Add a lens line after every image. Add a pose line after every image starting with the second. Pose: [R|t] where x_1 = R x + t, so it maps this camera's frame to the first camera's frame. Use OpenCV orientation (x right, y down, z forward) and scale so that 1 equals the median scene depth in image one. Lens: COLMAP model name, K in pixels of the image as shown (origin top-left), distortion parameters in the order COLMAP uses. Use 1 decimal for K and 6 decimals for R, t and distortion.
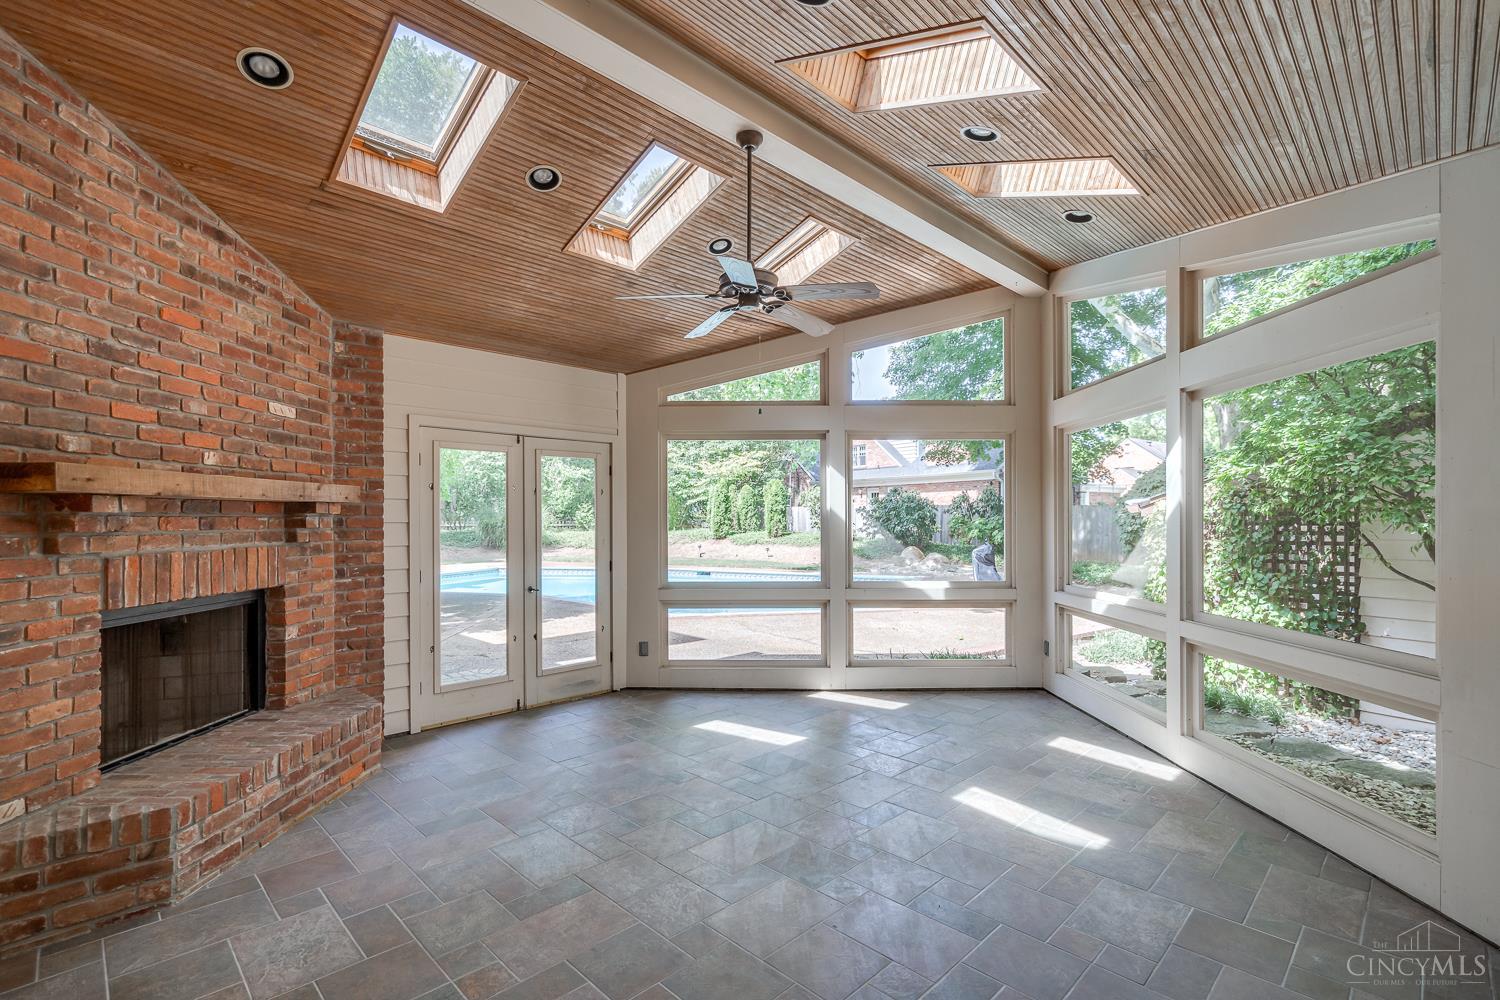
lens RADIAL K [[684.5, 0, 743.1], [0, 684.5, 515.5], [0, 0, 1]] dist [-0.005451, -0.000765]
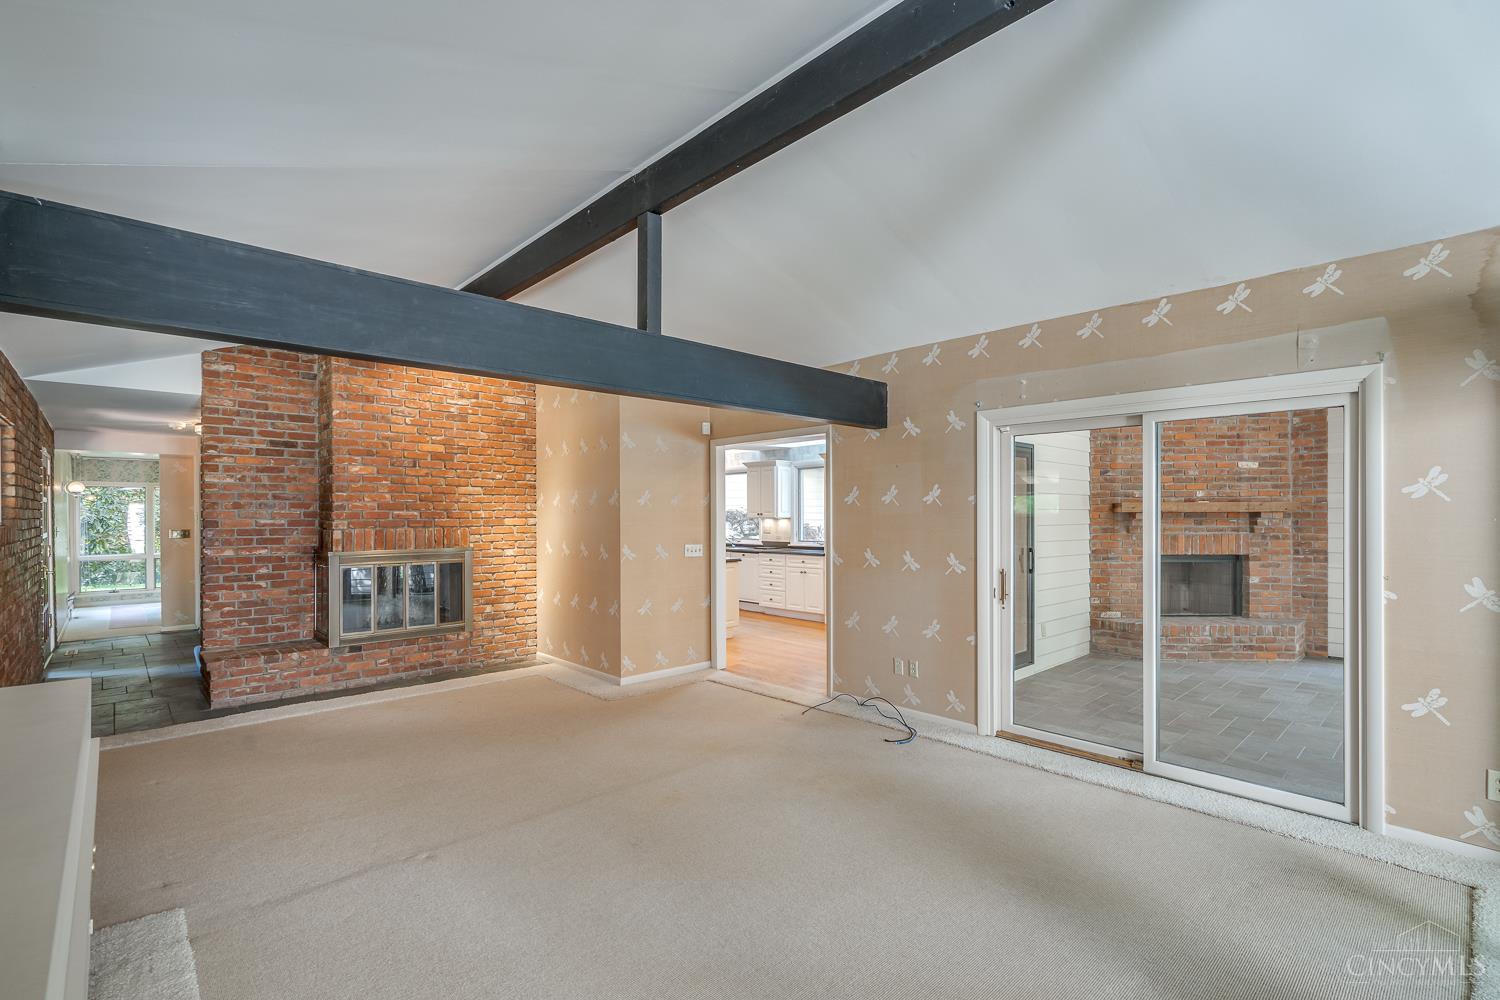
lens RADIAL K [[684.5, 0, 740.4], [0, 684.5, 510.2], [0, 0, 1]] dist [-0.005451, -0.000765]
pose [[-0.035707, 0.004765, -0.999351, 1.252702], [0.007936, 0.999958, 0.004484, -0.042017], [0.999331, -0.007771, -0.035744, -0.360099]]
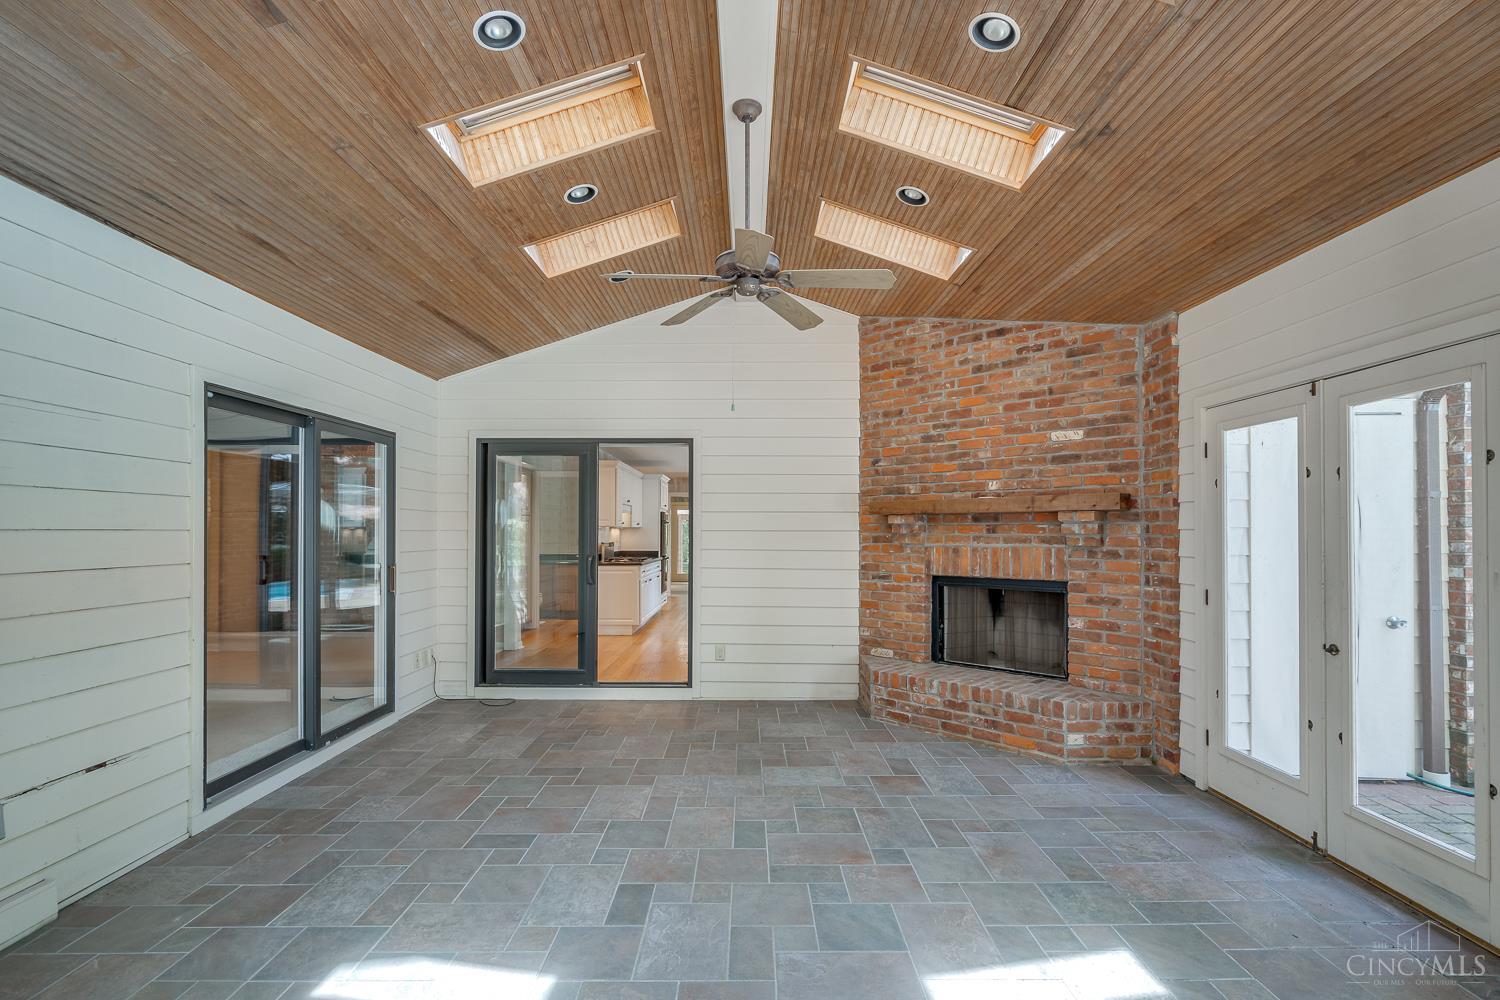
lens RADIAL K [[684.5, 0, 741.3], [0, 684.5, 521.7], [0, 0, 1]] dist [-0.005451, -0.000765]
pose [[-0.699686, -0.007534, -0.714411, 0.553166], [0.003703, 0.999893, -0.014171, 0.012218], [0.714441, -0.012561, -0.699583, 1.352456]]
